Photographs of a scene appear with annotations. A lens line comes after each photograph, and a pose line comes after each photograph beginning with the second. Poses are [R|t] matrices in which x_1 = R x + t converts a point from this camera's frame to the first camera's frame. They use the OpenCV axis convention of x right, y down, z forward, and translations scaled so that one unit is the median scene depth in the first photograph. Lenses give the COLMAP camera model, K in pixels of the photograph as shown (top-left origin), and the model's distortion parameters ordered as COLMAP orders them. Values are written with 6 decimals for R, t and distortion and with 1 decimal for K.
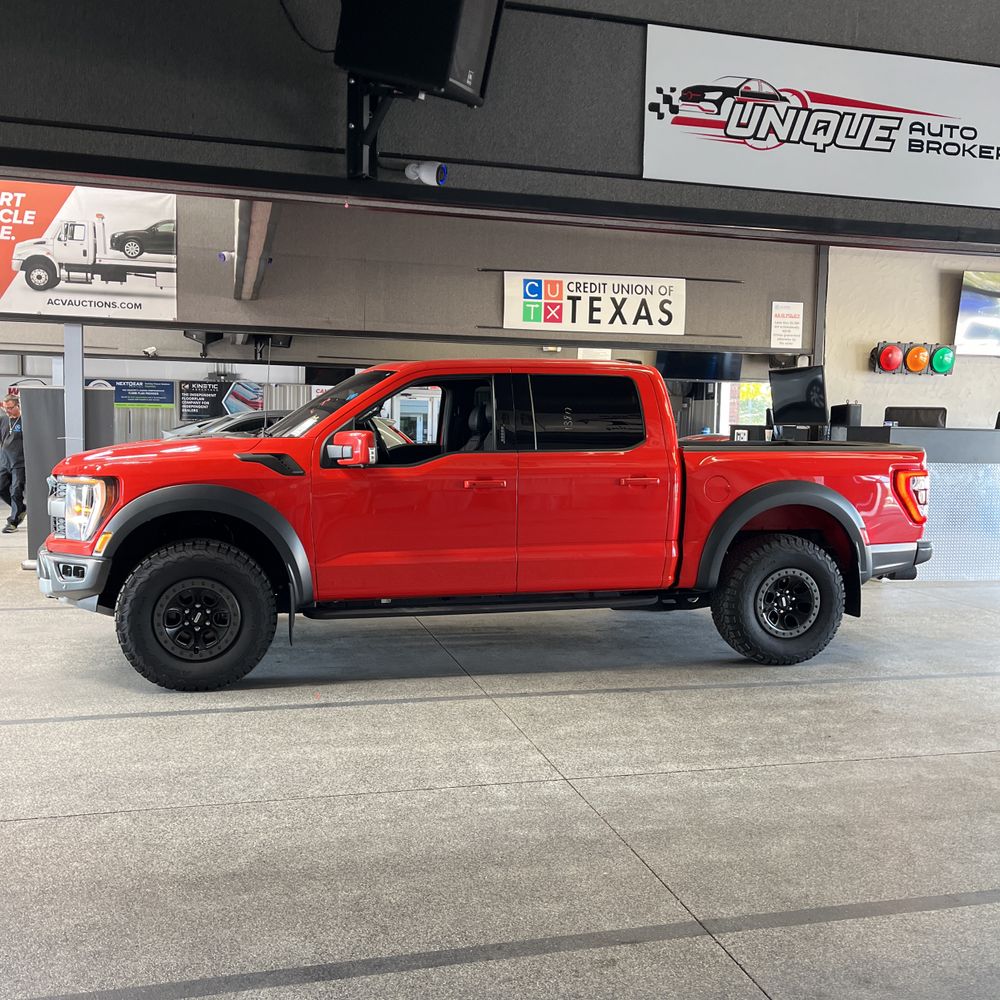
lens RADIAL K [[1027.3, 0, 502.7], [0, 1027.3, 508.8], [0, 0, 1]] dist [0.041612, -0.053870]
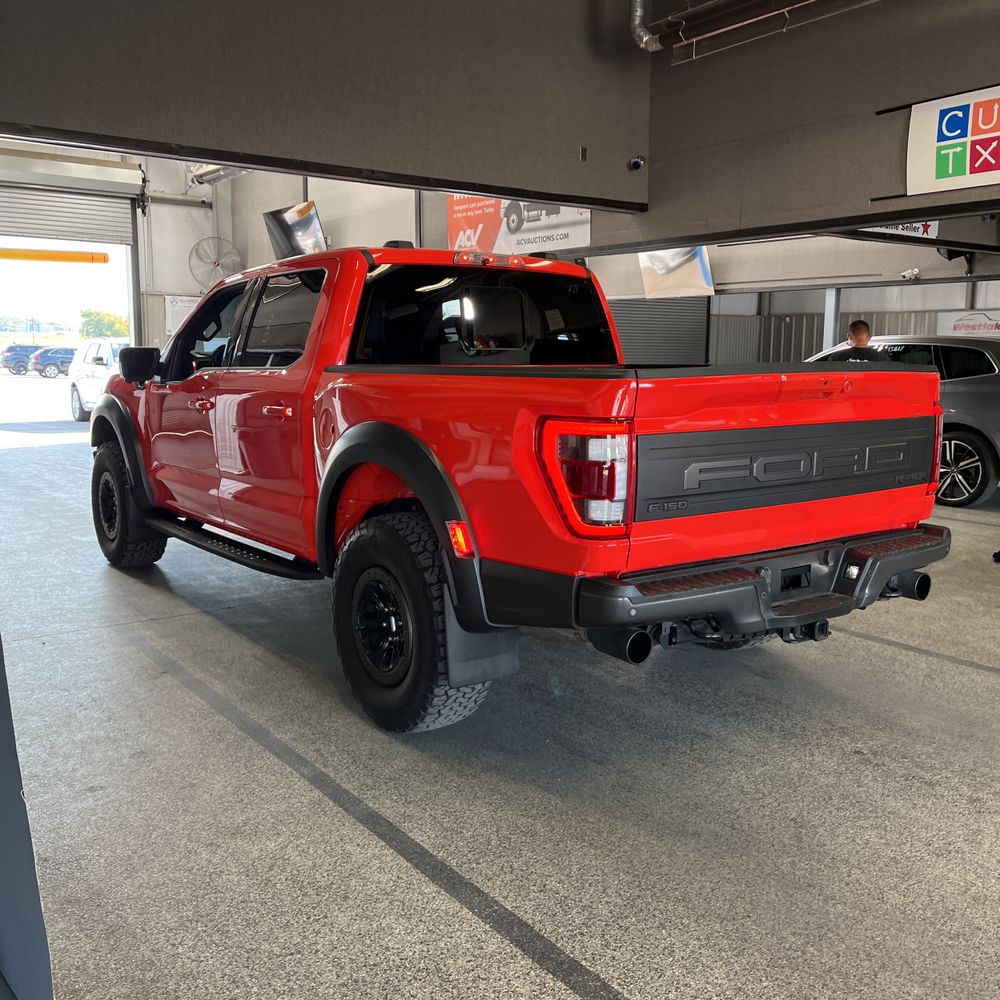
lens RADIAL K [[1027.3, 0, 502.7], [0, 1027.3, 508.8], [0, 0, 1]] dist [0.041612, -0.053870]
pose [[0.345762, 0.125272, -0.929922, 0.539019], [-0.078366, 0.991441, 0.104422, -0.028850], [0.935044, 0.036769, 0.352620, 0.538636]]
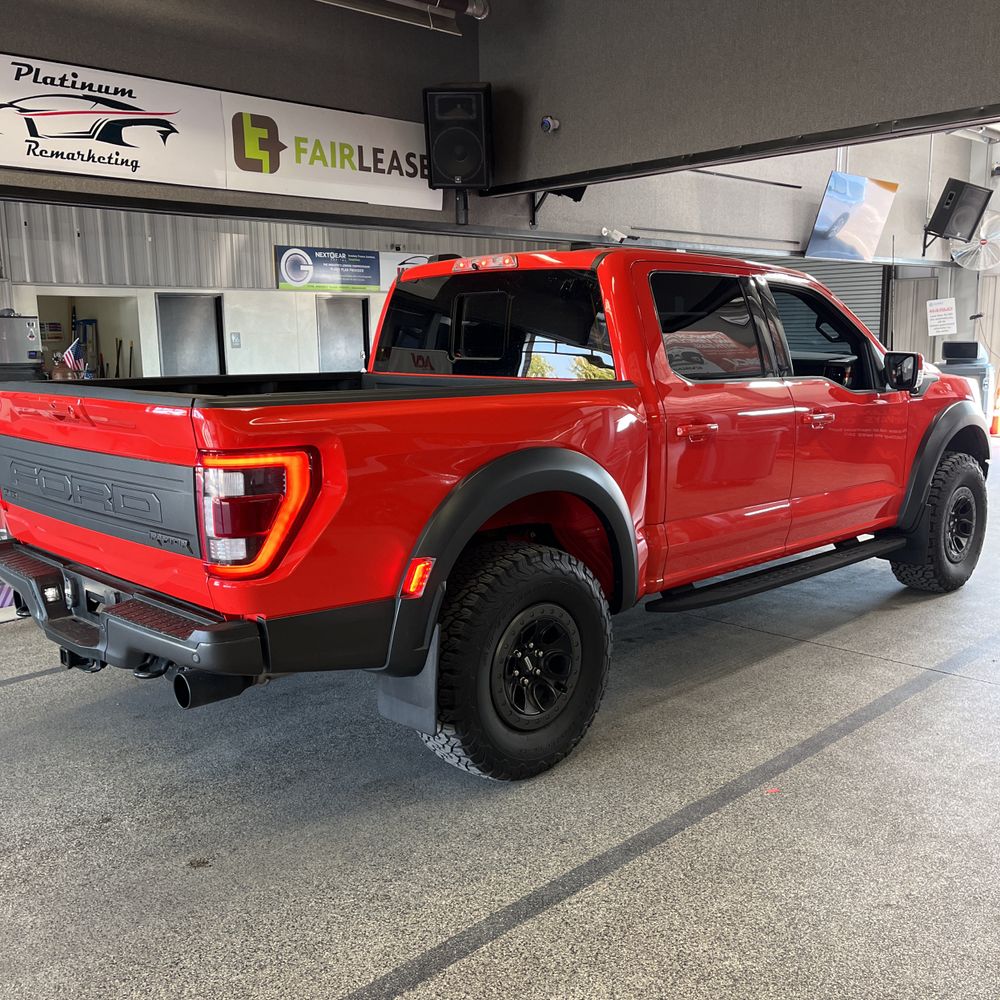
lens RADIAL K [[1009.3, 0, 502.7], [0, 1009.3, 522.1], [0, 0, 1]] dist [0.043292, -0.042462]
pose [[-0.885647, 0.075324, -0.458209, 0.281571], [-0.045292, 0.968039, 0.246678, -0.093022], [0.462145, 0.239223, -0.853929, 1.103639]]
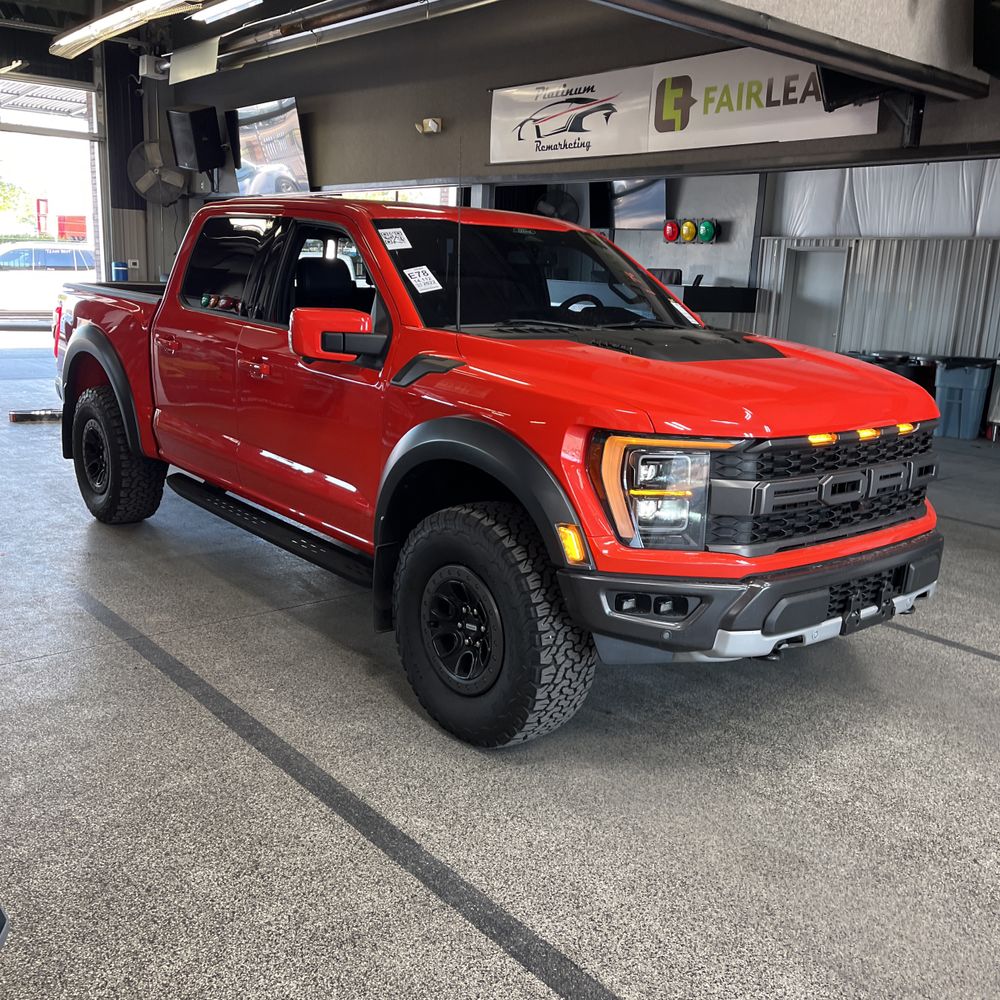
lens RADIAL K [[1007.0, 0, 497.7], [0, 1007.0, 511.9], [0, 0, 1]] dist [0.040141, -0.014502]
pose [[-0.393181, -0.250815, 0.884591, -0.509918], [0.023805, 0.958976, 0.282487, -0.091119], [-0.919153, 0.132126, -0.371080, 0.833987]]
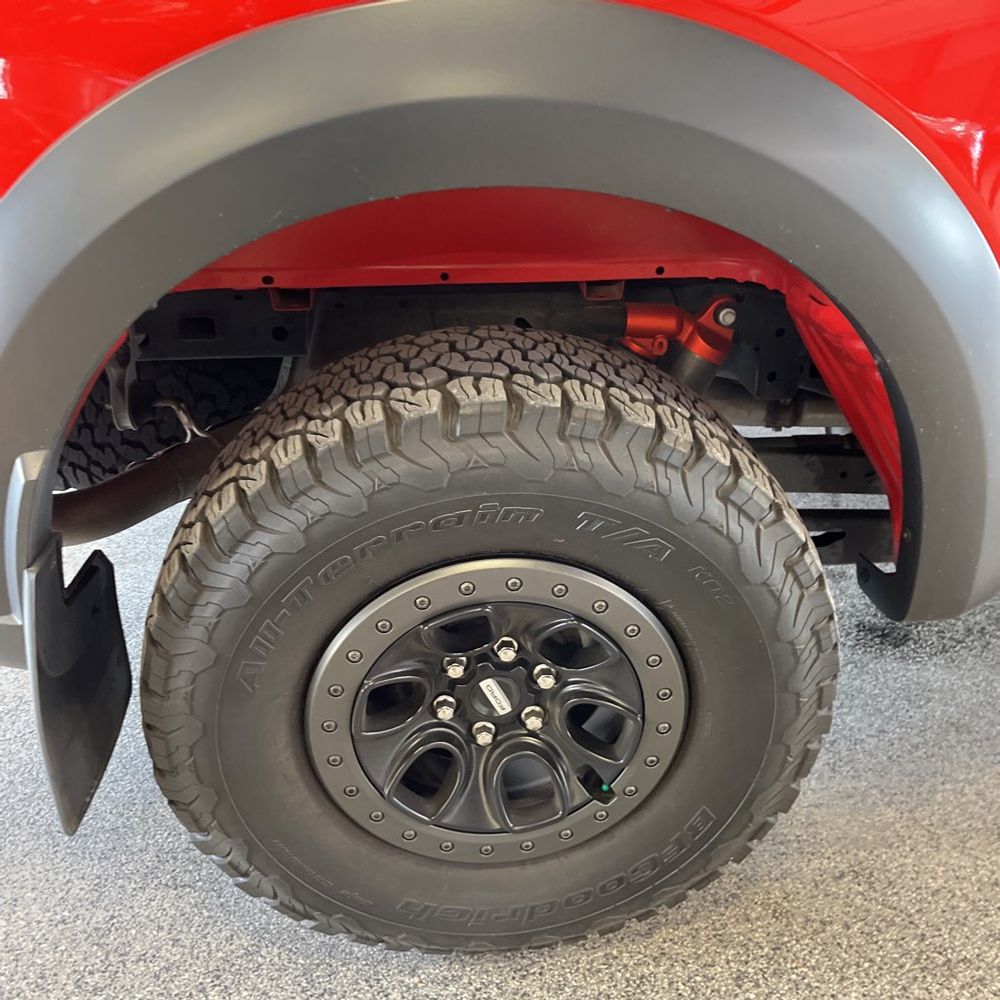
lens RADIAL K [[983.1, 0, 498.0], [0, 983.1, 520.5], [0, 0, 1]] dist [0.064825, -0.034347]
pose [[-0.976973, -0.116946, 0.178457, 0.098256], [0.001910, 0.831579, 0.555403, -0.043570], [-0.213353, 0.542955, -0.812207, 0.906134]]
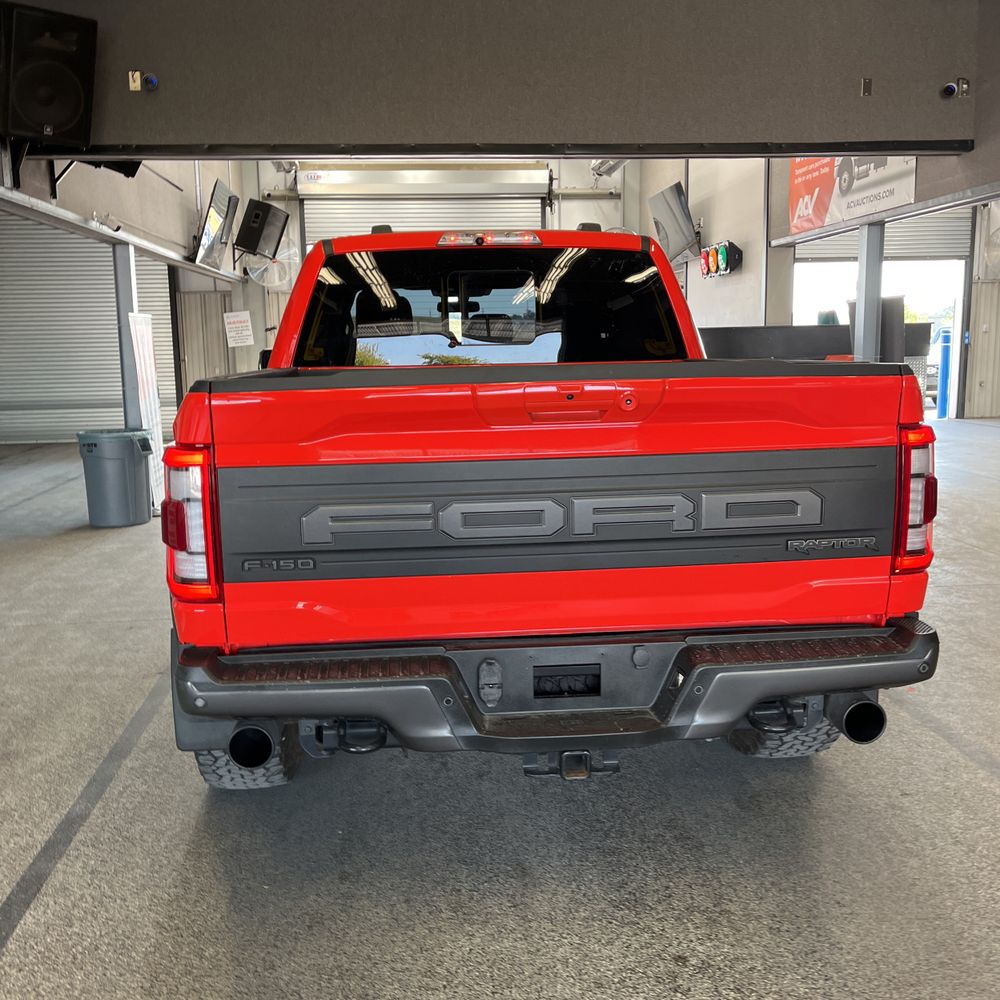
lens RADIAL K [[1020.8, 0, 481.0], [0, 1020.8, 504.2], [0, 0, 1]] dist [0.027971, 0.003729]
pose [[-0.202114, 0.138564, -0.969510, 0.478337], [-0.066951, 0.985670, 0.154830, -0.052640], [0.977071, 0.096203, -0.189940, 0.779318]]
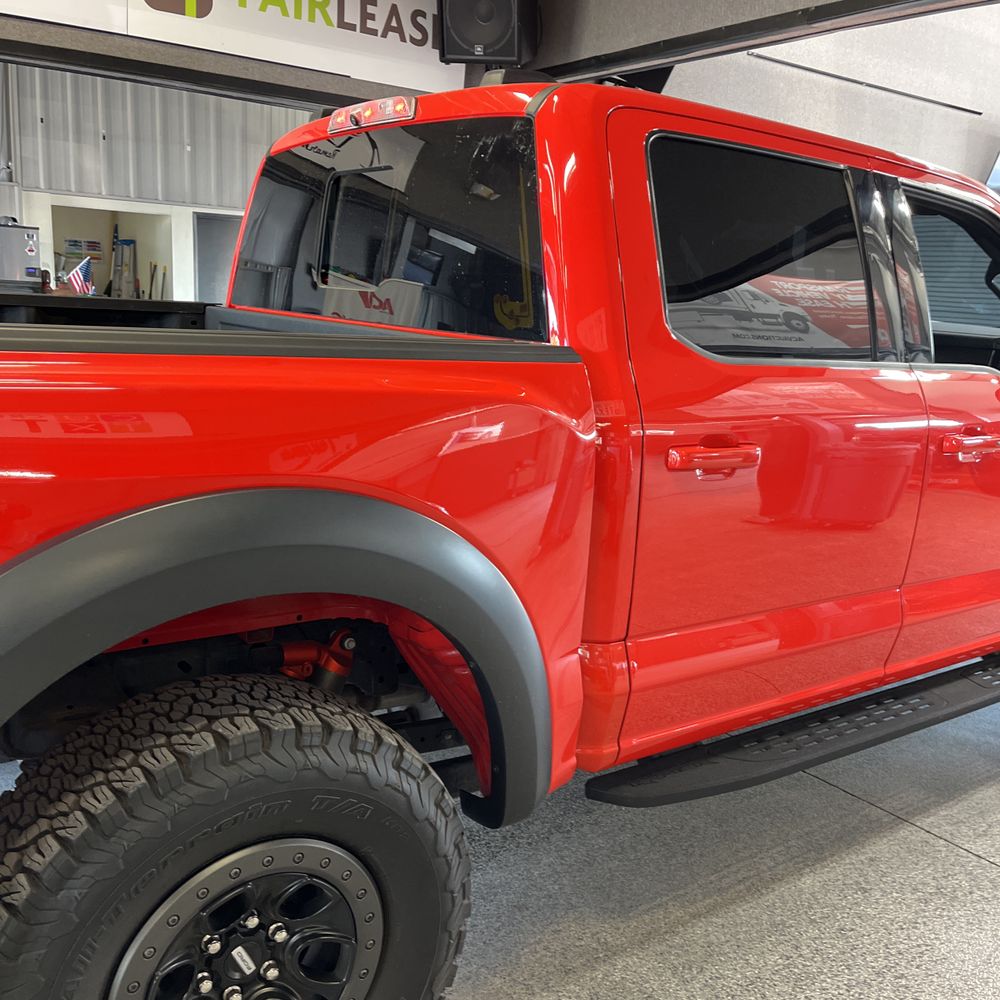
lens RADIAL K [[1009.3, 0, 502.7], [0, 1009.3, 522.1], [0, 0, 1]] dist [0.043292, -0.042462]
pose [[-0.937937, 0.008895, -0.346691, 0.133653], [-0.099486, 0.950755, 0.293543, -0.074962], [0.332230, 0.309816, -0.890863, 0.954200]]
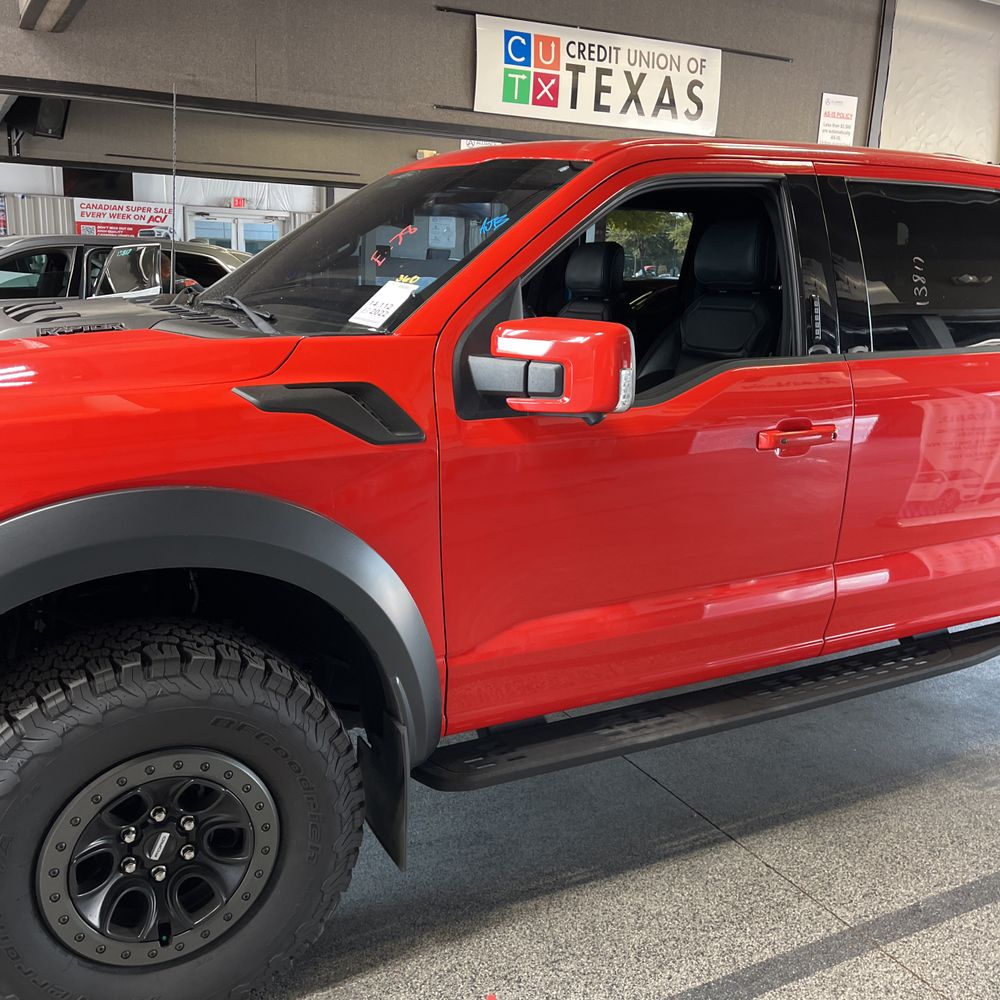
lens RADIAL K [[1027.3, 0, 502.7], [0, 1027.3, 508.8], [0, 0, 1]] dist [0.041612, -0.053870]
pose [[0.971498, -0.042667, 0.233175, -0.140039], [0.004099, 0.986544, 0.163444, -0.038272], [-0.237011, -0.157830, 0.958601, 0.347918]]
